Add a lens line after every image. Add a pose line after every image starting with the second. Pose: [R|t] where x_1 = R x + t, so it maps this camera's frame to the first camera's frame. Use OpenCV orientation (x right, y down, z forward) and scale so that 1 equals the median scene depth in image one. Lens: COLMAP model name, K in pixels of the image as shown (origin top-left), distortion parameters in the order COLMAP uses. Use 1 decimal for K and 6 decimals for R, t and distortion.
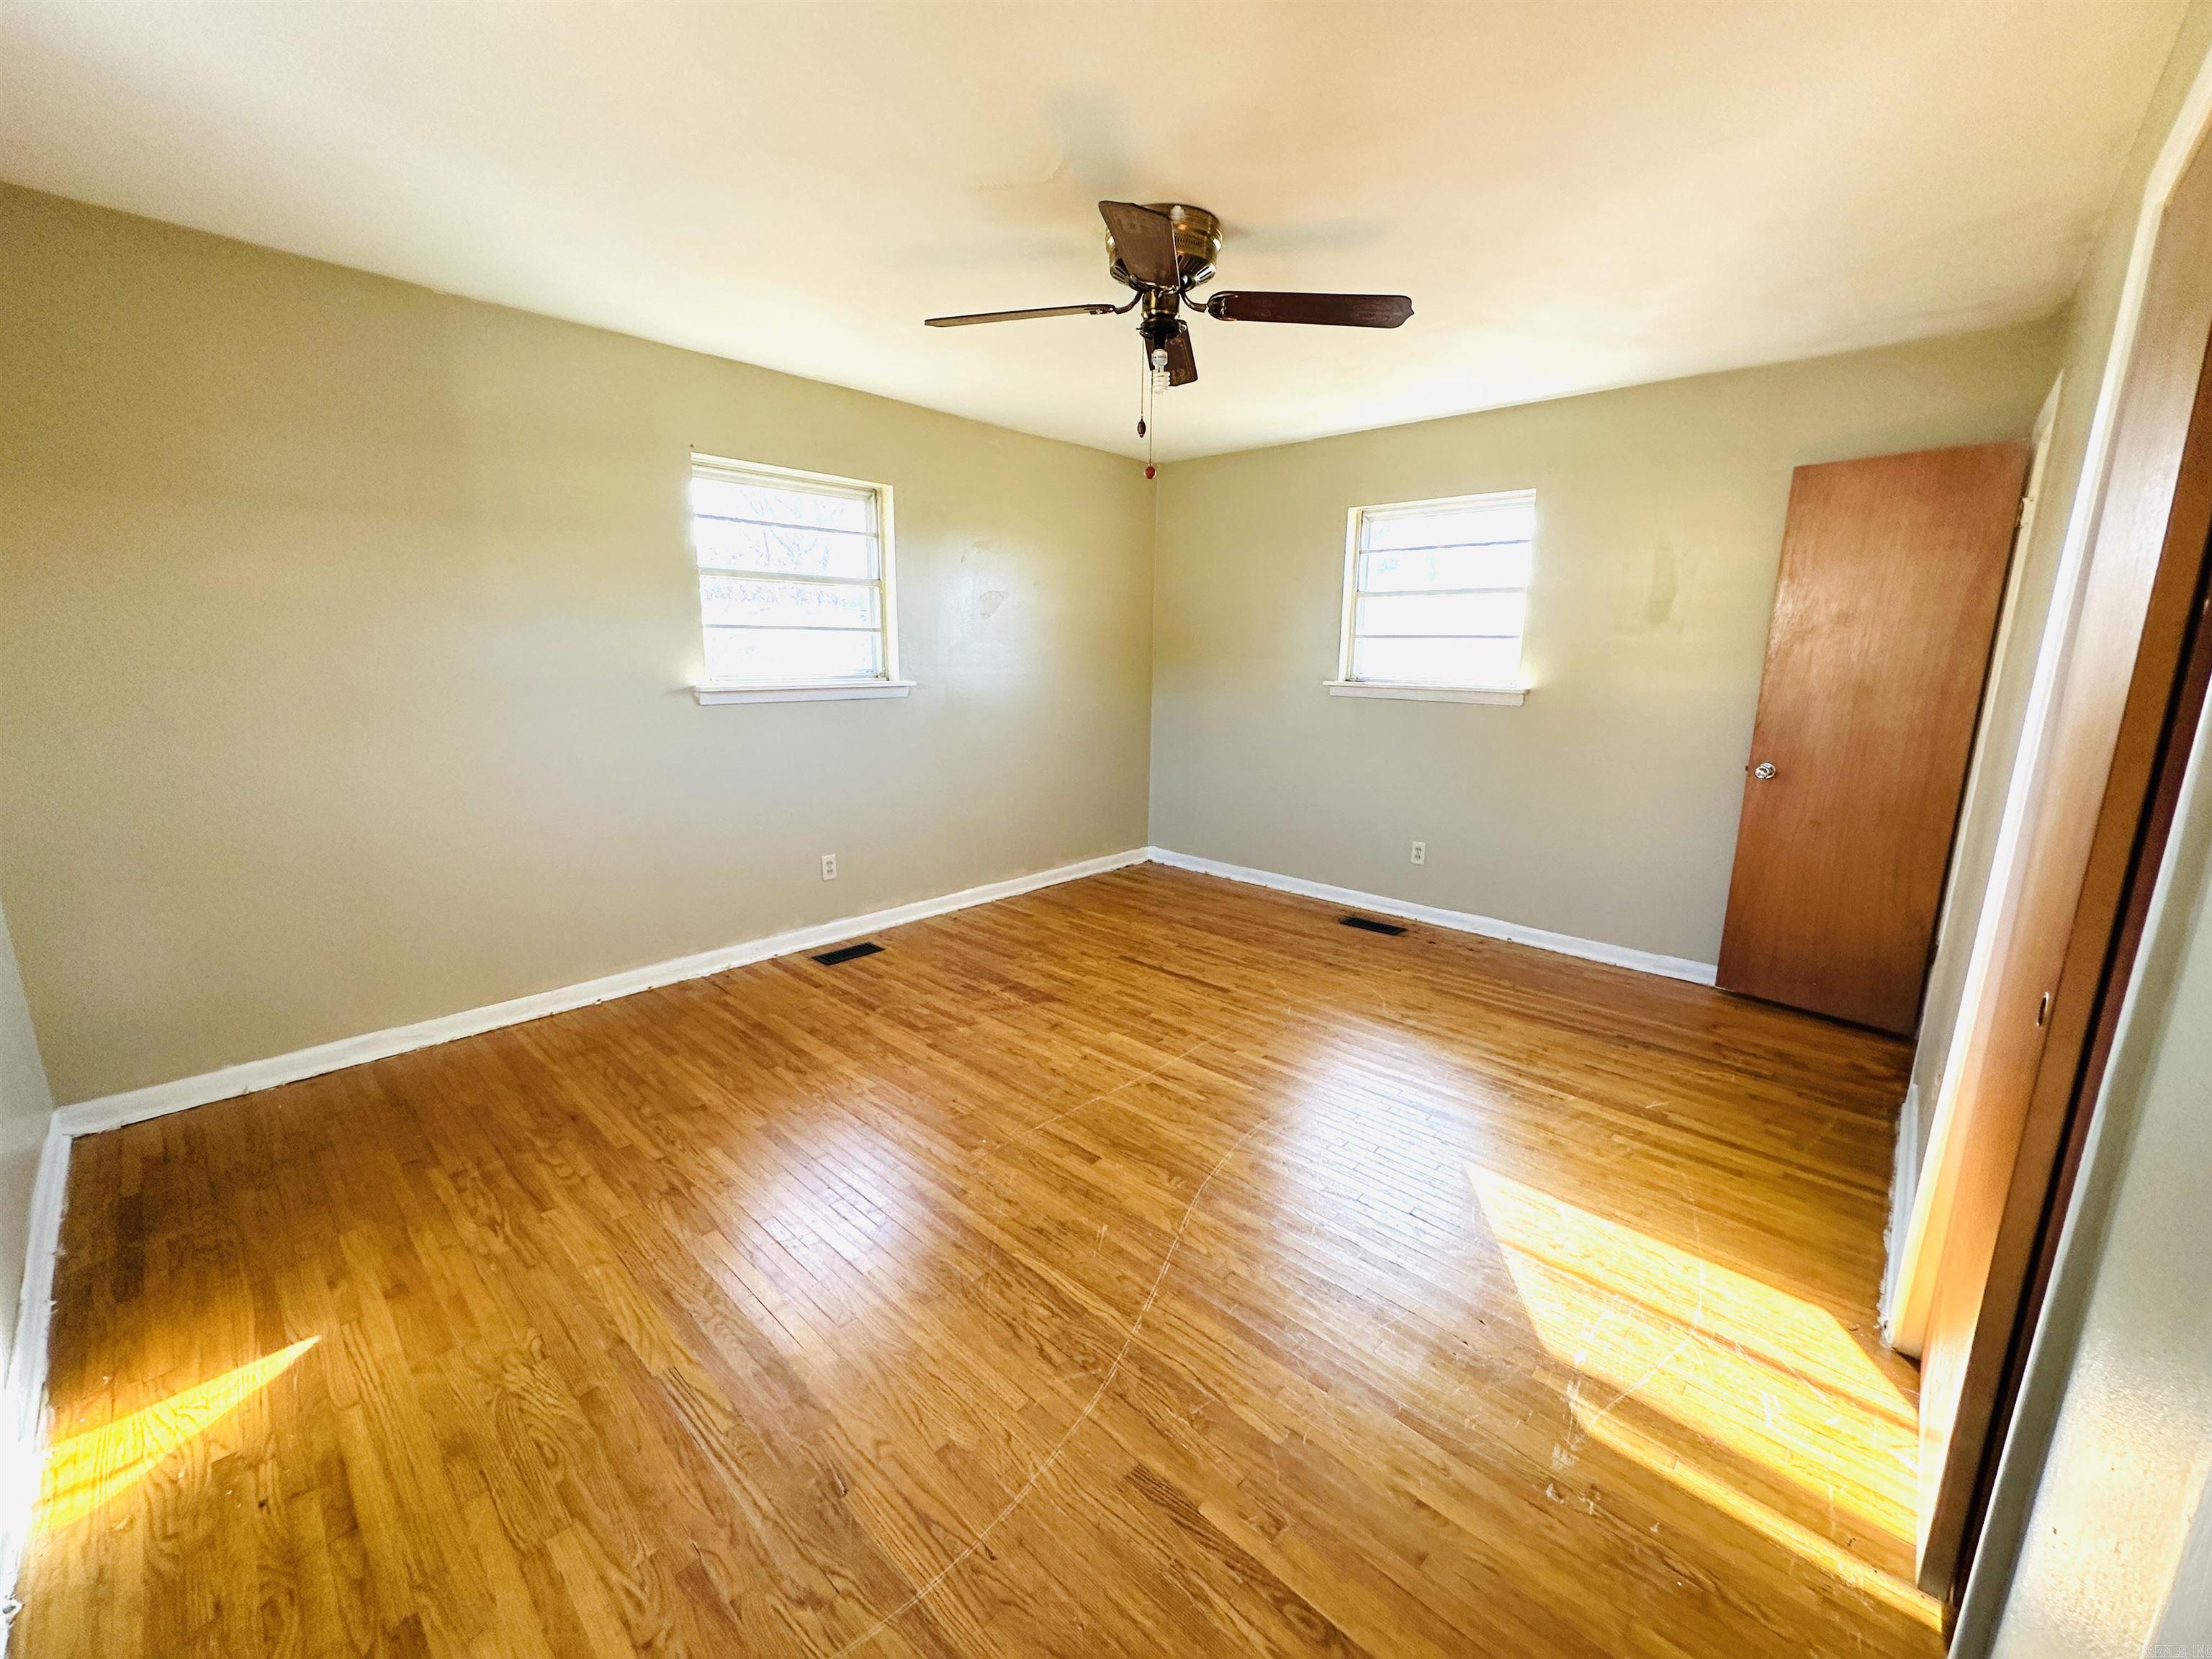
lens RADIAL K [[881.0, 0, 1105.5], [0, 881.0, 826.8], [0, 0, 1]] dist [-0.004727, 0.001062]
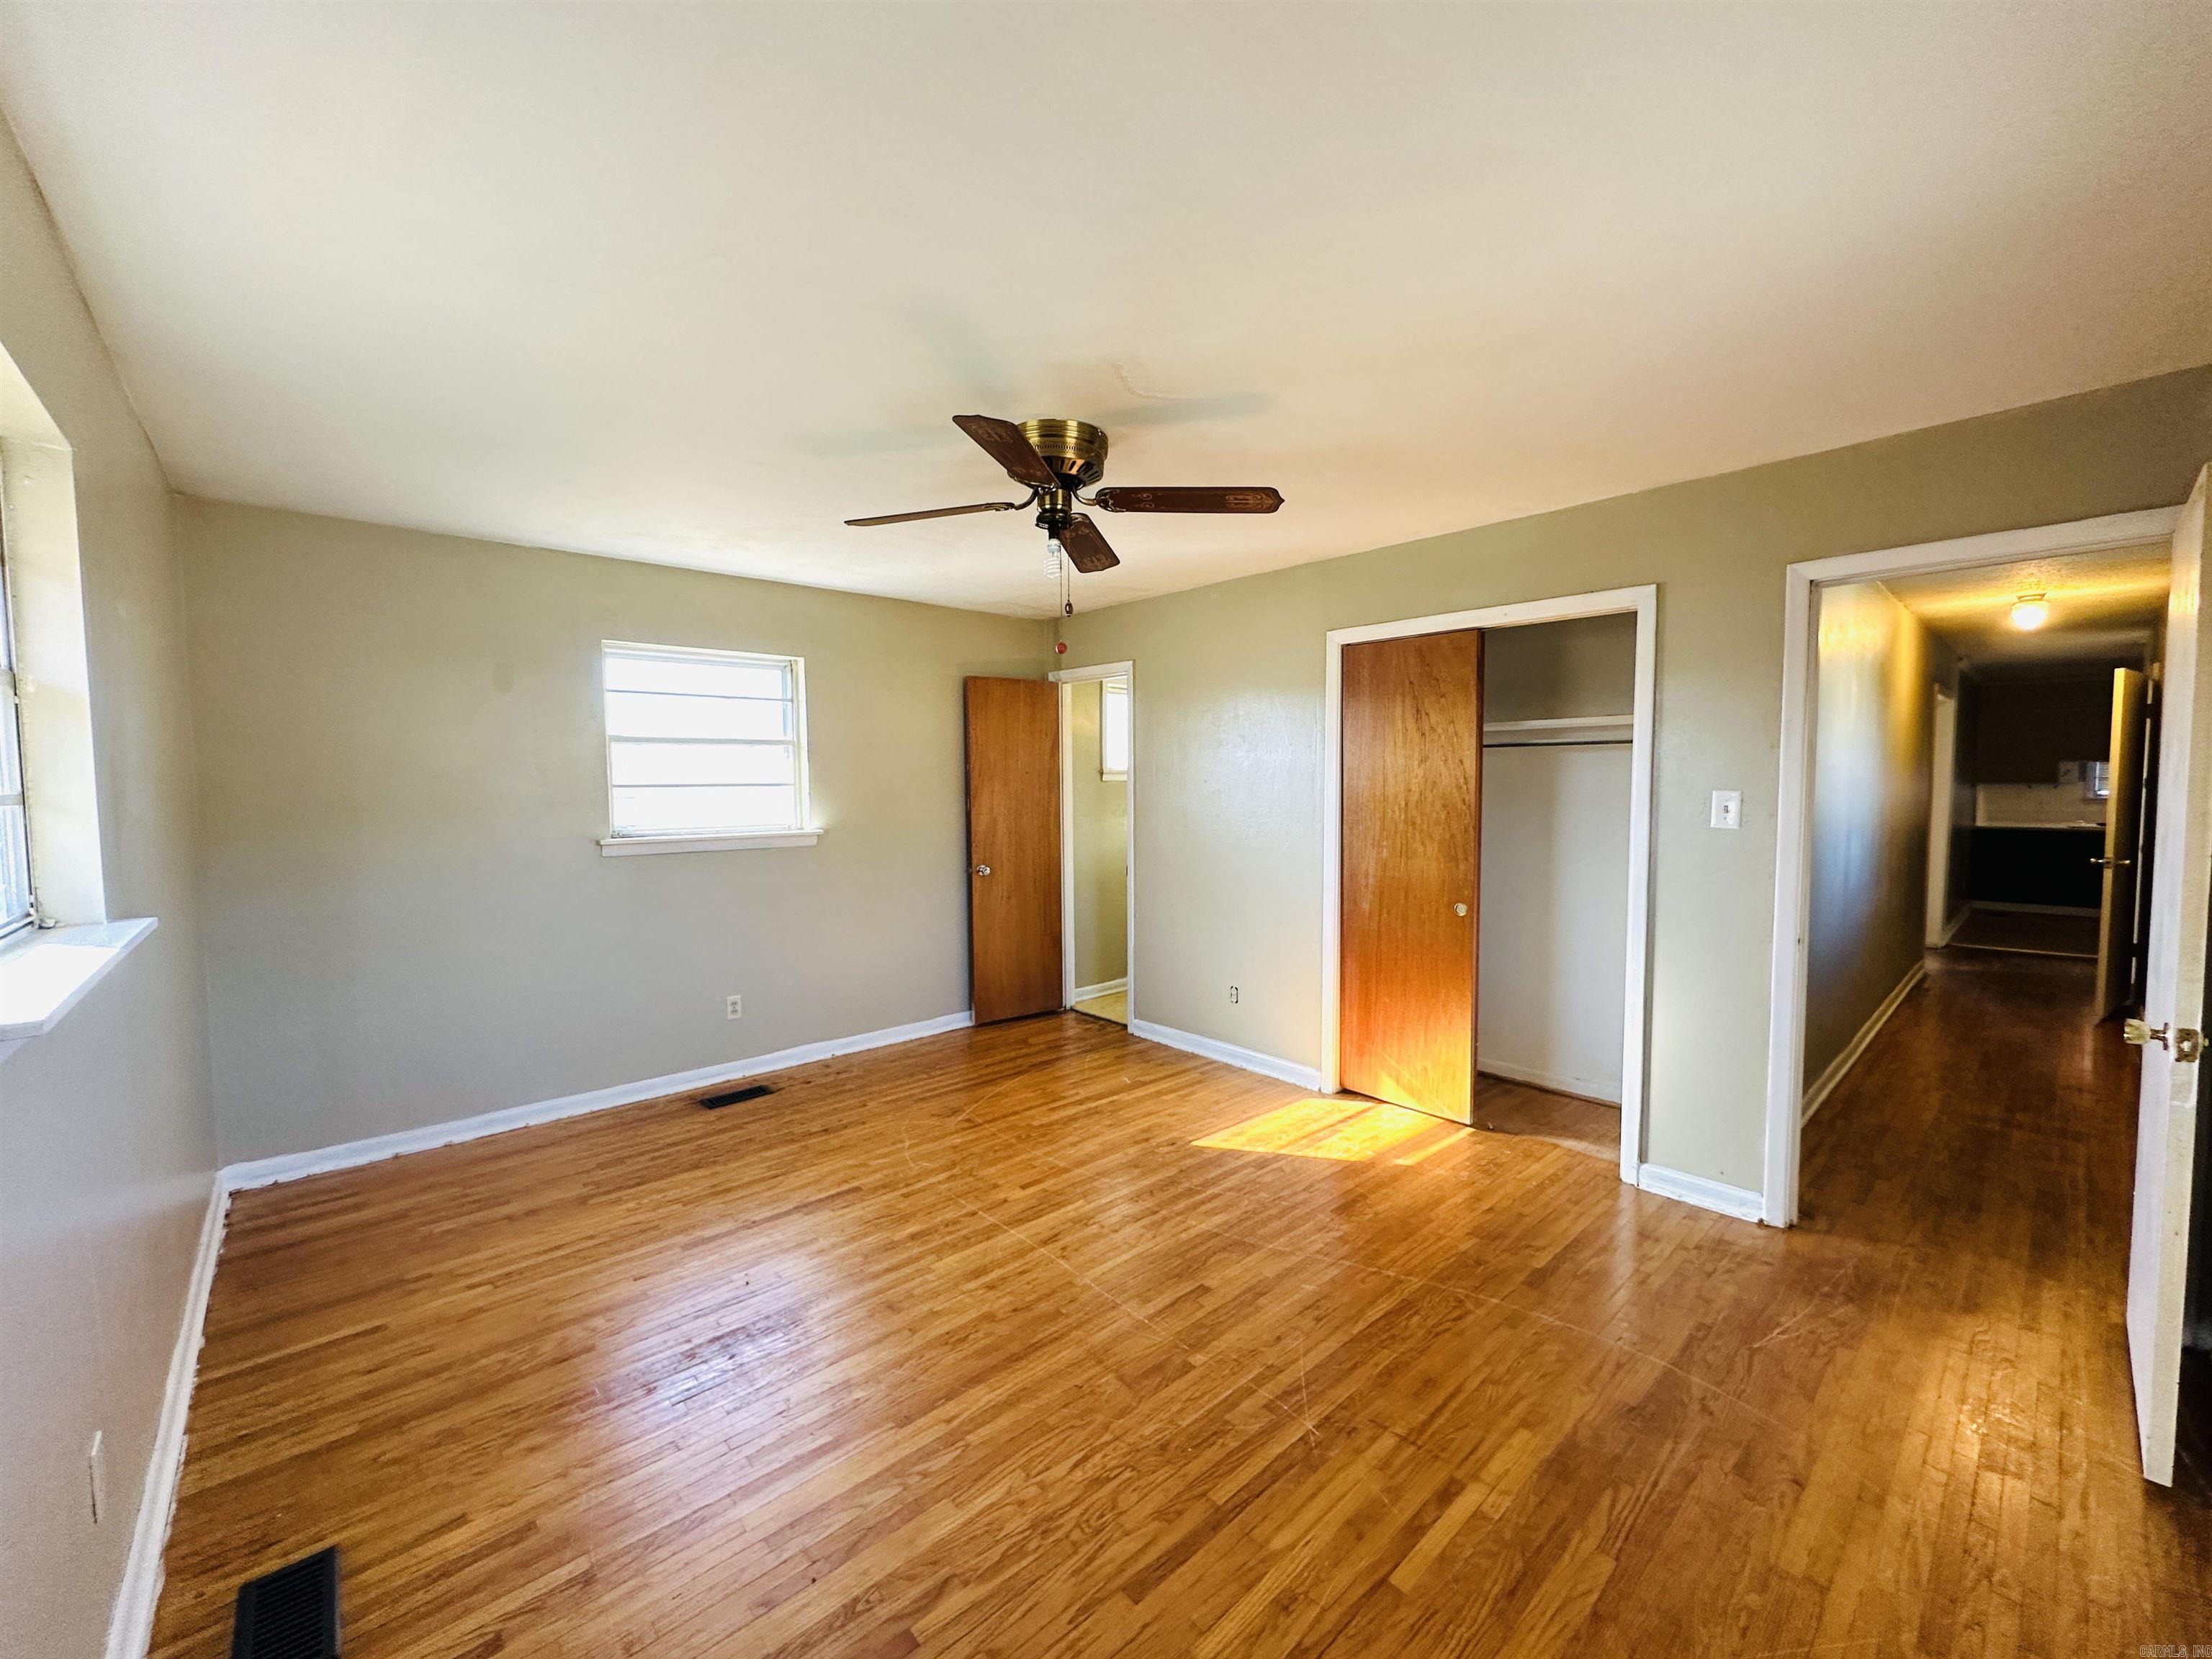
lens RADIAL K [[881.0, 0, 1105.5], [0, 881.0, 826.8], [0, 0, 1]] dist [-0.004727, 0.001062]
pose [[0.087173, -0.067261, 0.993920, -0.639428], [0.206305, 0.977308, 0.048042, -0.146088], [-0.974597, 0.200863, 0.099071, 0.559069]]
